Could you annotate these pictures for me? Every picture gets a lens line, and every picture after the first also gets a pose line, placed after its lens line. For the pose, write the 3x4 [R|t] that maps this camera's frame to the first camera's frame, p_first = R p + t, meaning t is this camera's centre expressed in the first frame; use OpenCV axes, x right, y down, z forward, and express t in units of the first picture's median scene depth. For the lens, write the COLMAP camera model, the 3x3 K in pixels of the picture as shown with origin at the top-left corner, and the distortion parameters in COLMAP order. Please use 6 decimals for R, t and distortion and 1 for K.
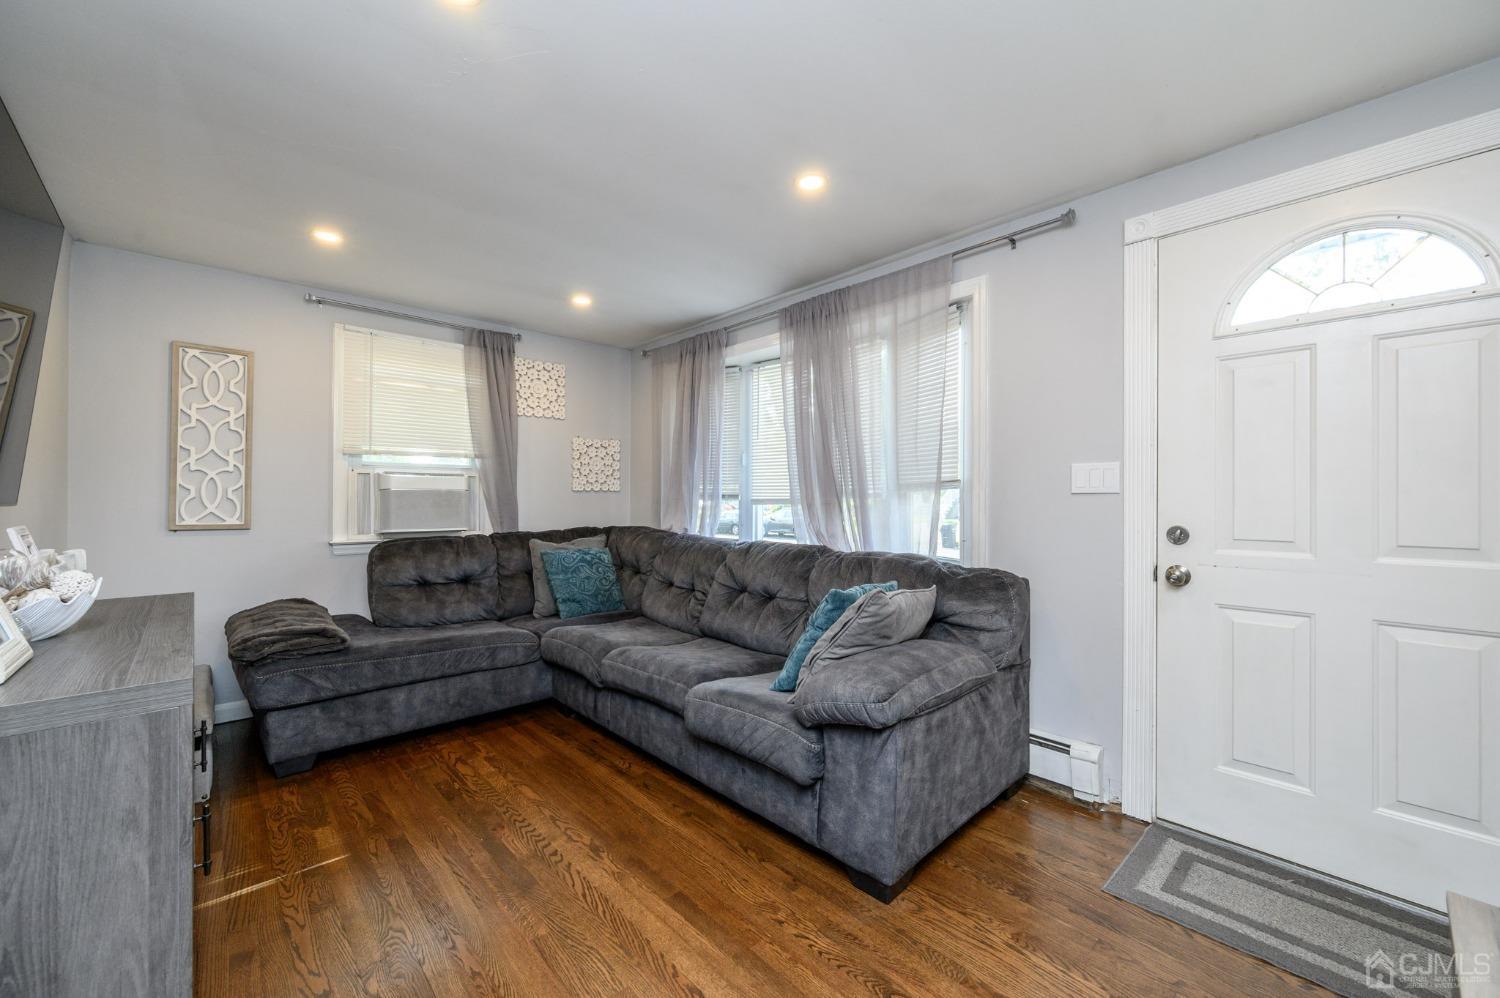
lens RADIAL K [[591.6, 0, 747.1], [0, 591.6, 496.8], [0, 0, 1]] dist [0.001741, -0.000388]
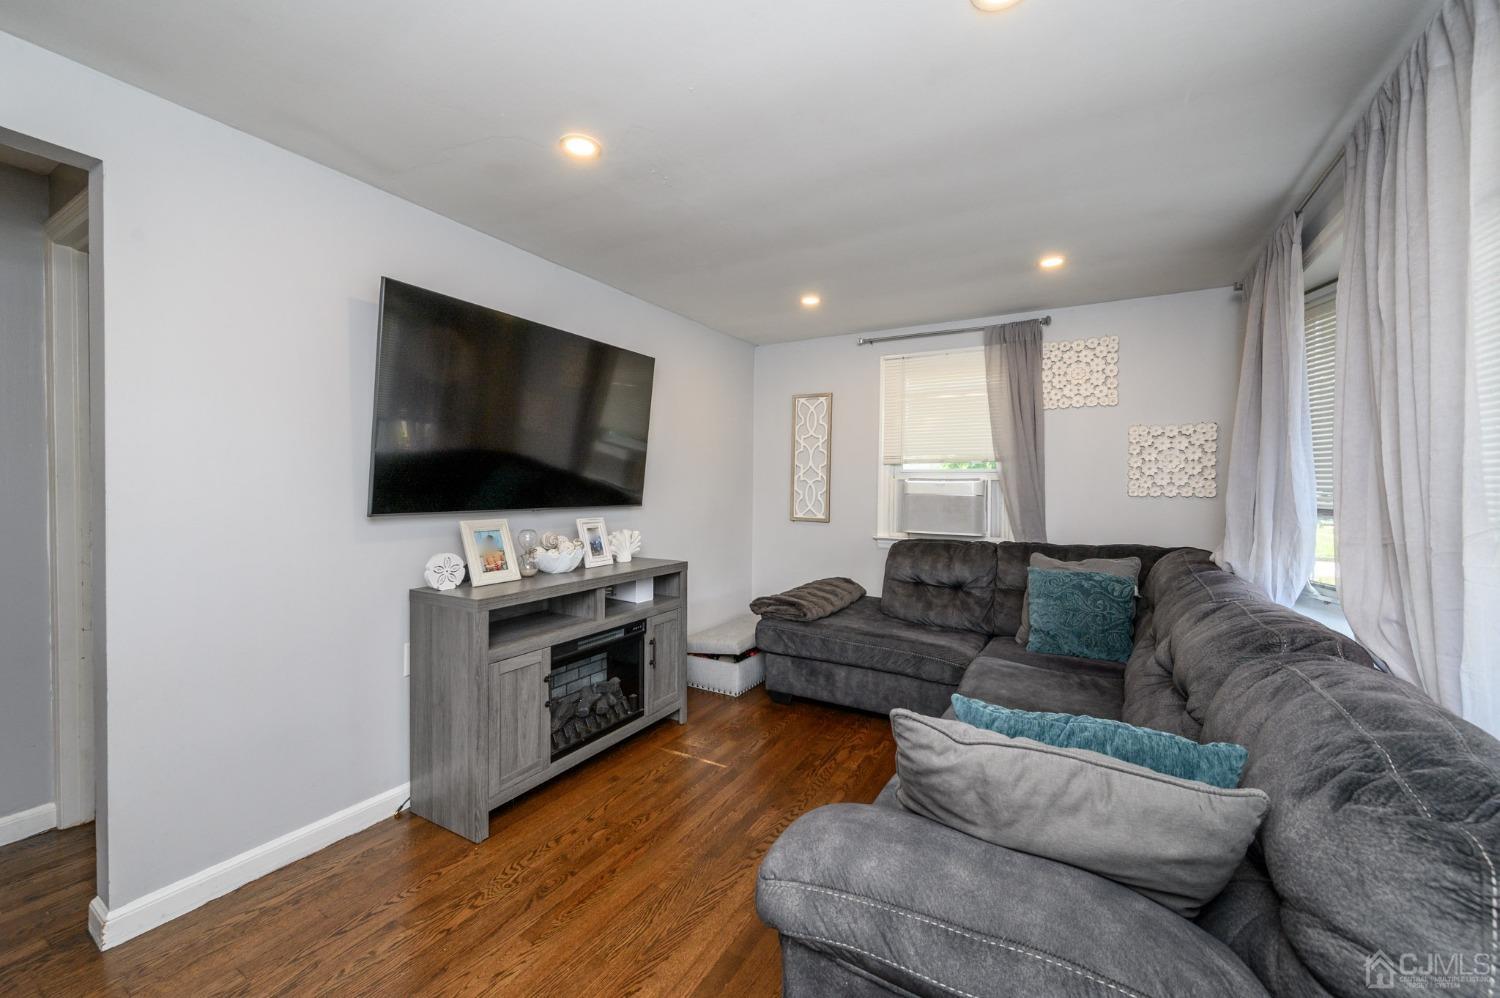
lens RADIAL K [[591.6, 0, 744.0], [0, 591.6, 492.3], [0, 0, 1]] dist [0.001741, -0.000388]
pose [[0.286965, 0.011578, -0.957871, 0.382714], [-0.005138, 0.999931, 0.010547, -0.026907], [0.957927, 0.001895, 0.287005, 0.383346]]
